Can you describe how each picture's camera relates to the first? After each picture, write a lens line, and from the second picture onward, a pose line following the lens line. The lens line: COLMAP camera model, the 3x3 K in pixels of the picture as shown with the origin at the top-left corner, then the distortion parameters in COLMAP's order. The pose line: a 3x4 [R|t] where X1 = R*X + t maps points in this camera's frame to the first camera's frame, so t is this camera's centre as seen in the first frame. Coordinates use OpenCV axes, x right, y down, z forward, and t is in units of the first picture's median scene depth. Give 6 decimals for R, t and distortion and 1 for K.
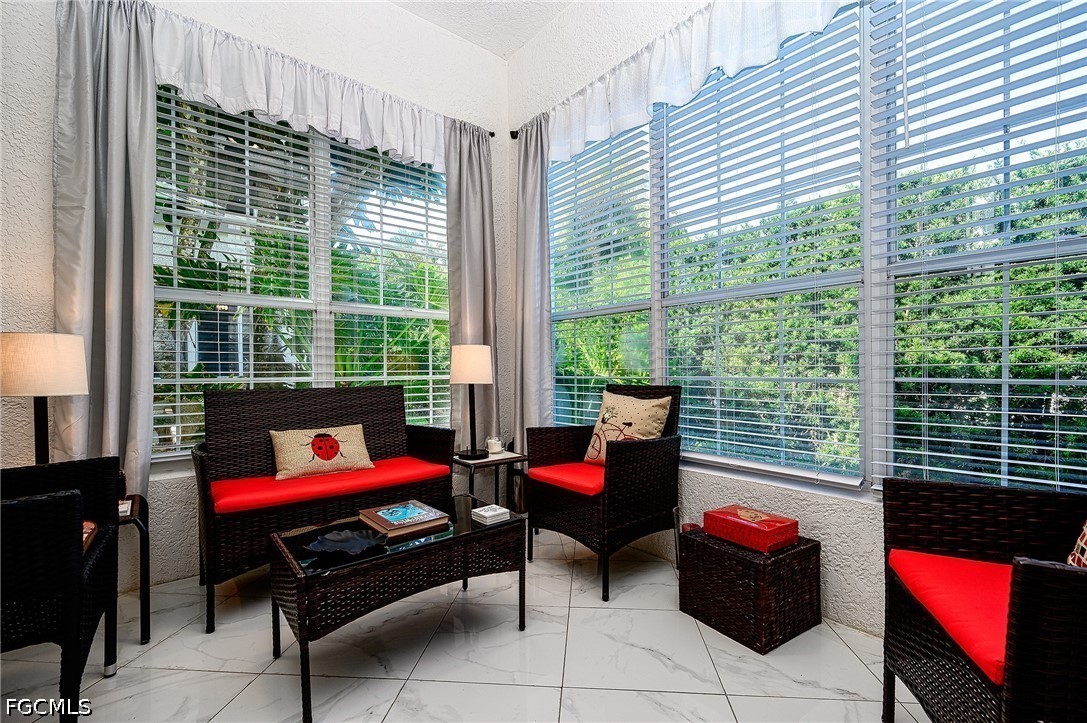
lens RADIAL K [[471.1, 0, 548.7], [0, 471.1, 372.3], [0, 0, 1]] dist [0.001685, -0.000261]
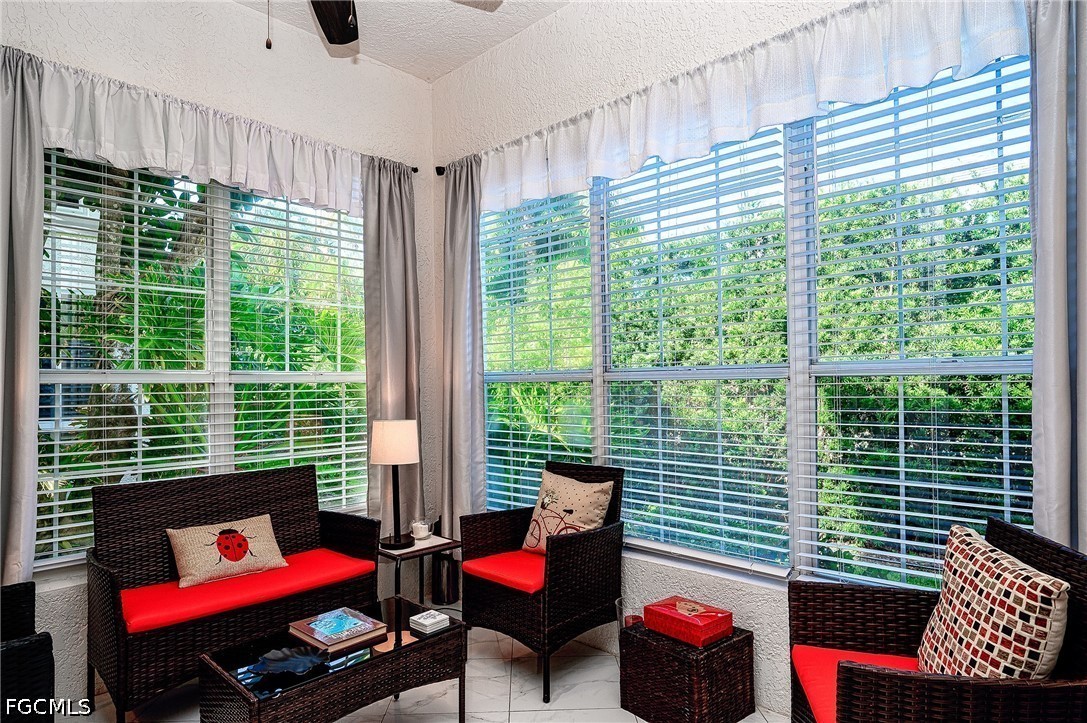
lens RADIAL K [[626.5, 0, 539.5], [0, 626.5, 372.9], [0, 0, 1]] dist [-0.001253, 0.000627]
pose [[0.993420, -0.002306, 0.114506, -0.032426], [0.005024, 0.999712, -0.023461, -0.133067], [-0.114419, 0.023881, 0.993146, -0.240264]]
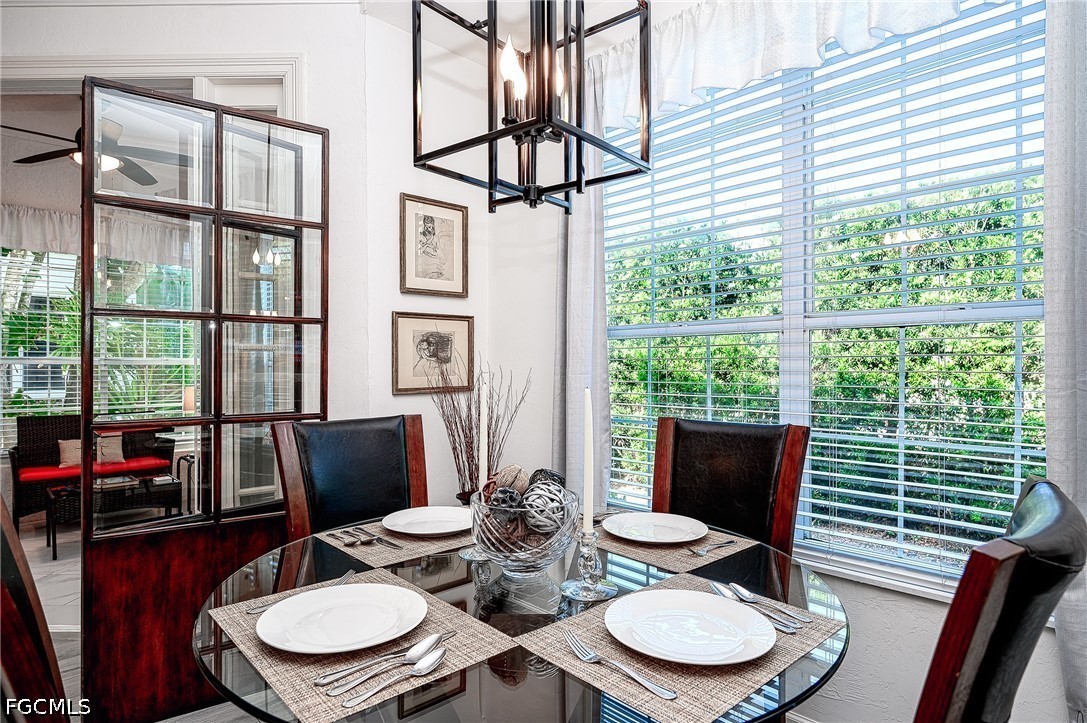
lens RADIAL K [[609.7, 0, 543.5], [0, 609.7, 361.5], [0, 0, 1]] dist [-0.000479, -0.000200]
pose [[0.998313, -0.002302, 0.058021, 0.992815], [0.003836, 0.999645, -0.026347, -0.088574], [-0.057940, 0.026525, 0.997968, -1.253295]]
